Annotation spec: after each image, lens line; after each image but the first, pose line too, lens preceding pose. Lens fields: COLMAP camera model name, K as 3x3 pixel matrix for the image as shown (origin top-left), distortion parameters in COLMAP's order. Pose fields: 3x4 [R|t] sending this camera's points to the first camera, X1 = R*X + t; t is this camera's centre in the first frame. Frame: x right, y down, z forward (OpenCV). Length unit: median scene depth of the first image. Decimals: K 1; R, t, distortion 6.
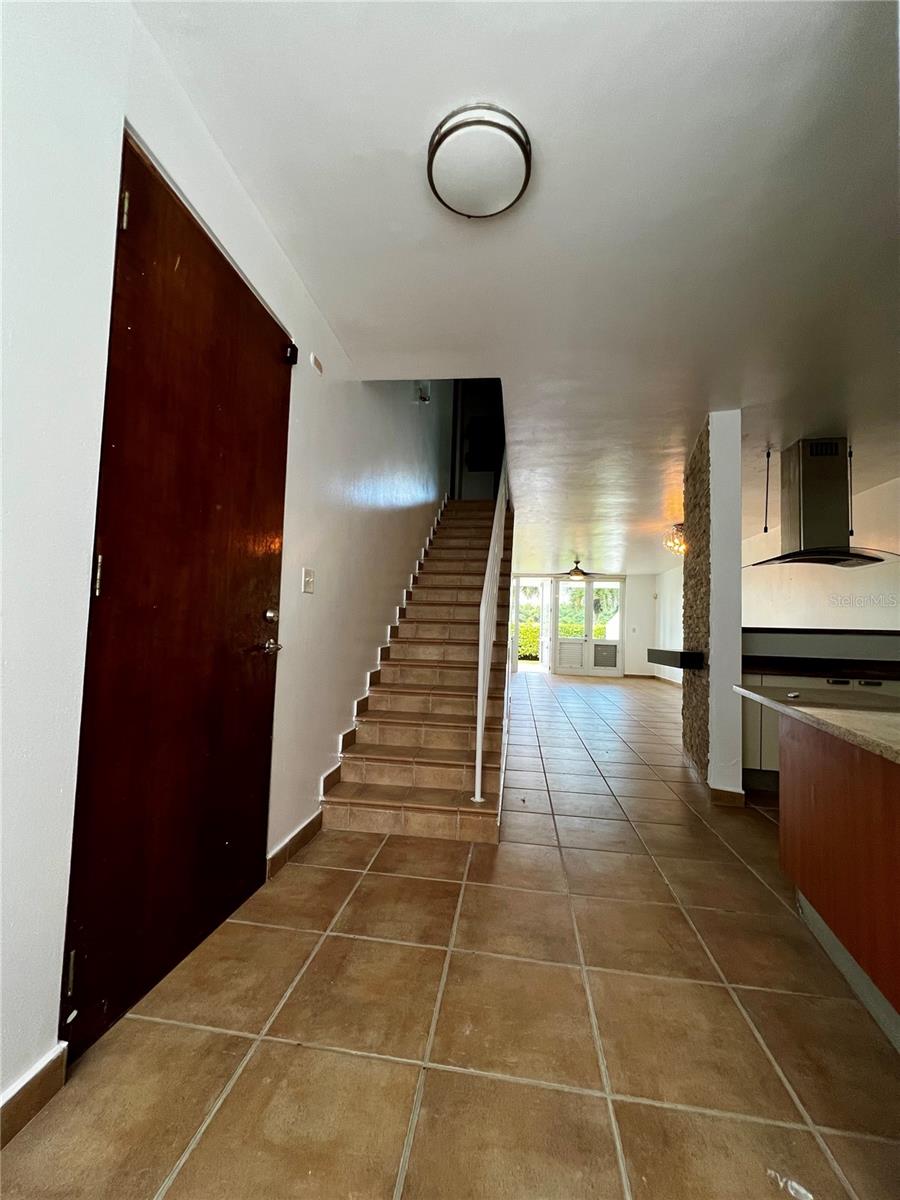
lens RADIAL K [[479.8, 0, 450.0], [0, 479.8, 600.0], [0, 0, 1]] dist [0.000598, 0.000004]
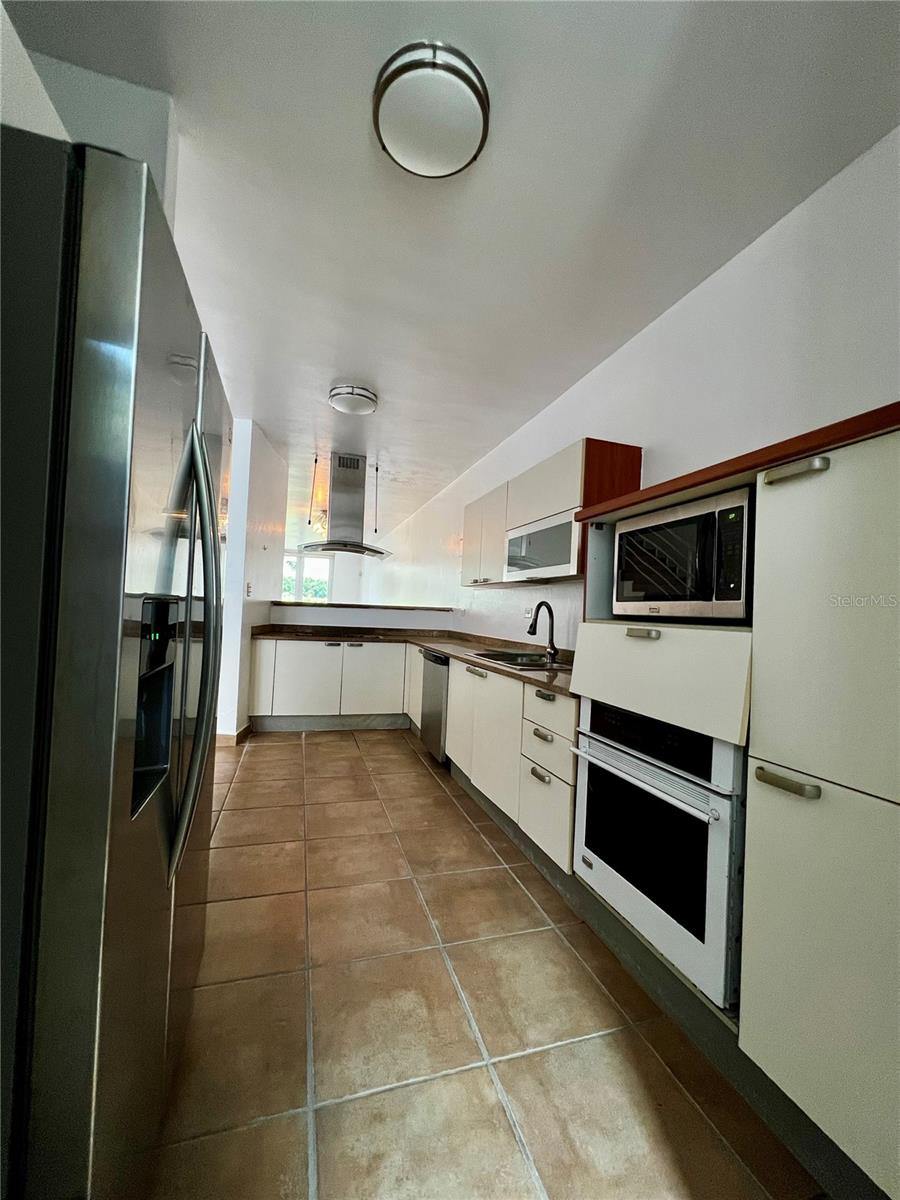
lens RADIAL K [[479.8, 0, 450.0], [0, 479.8, 600.0], [0, 0, 1]] dist [0.000598, 0.000004]
pose [[0.902929, 0.019128, 0.429364, 0.463426], [-0.042470, 0.998091, 0.044847, -0.019247], [-0.427687, -0.058729, 0.902017, -0.270766]]
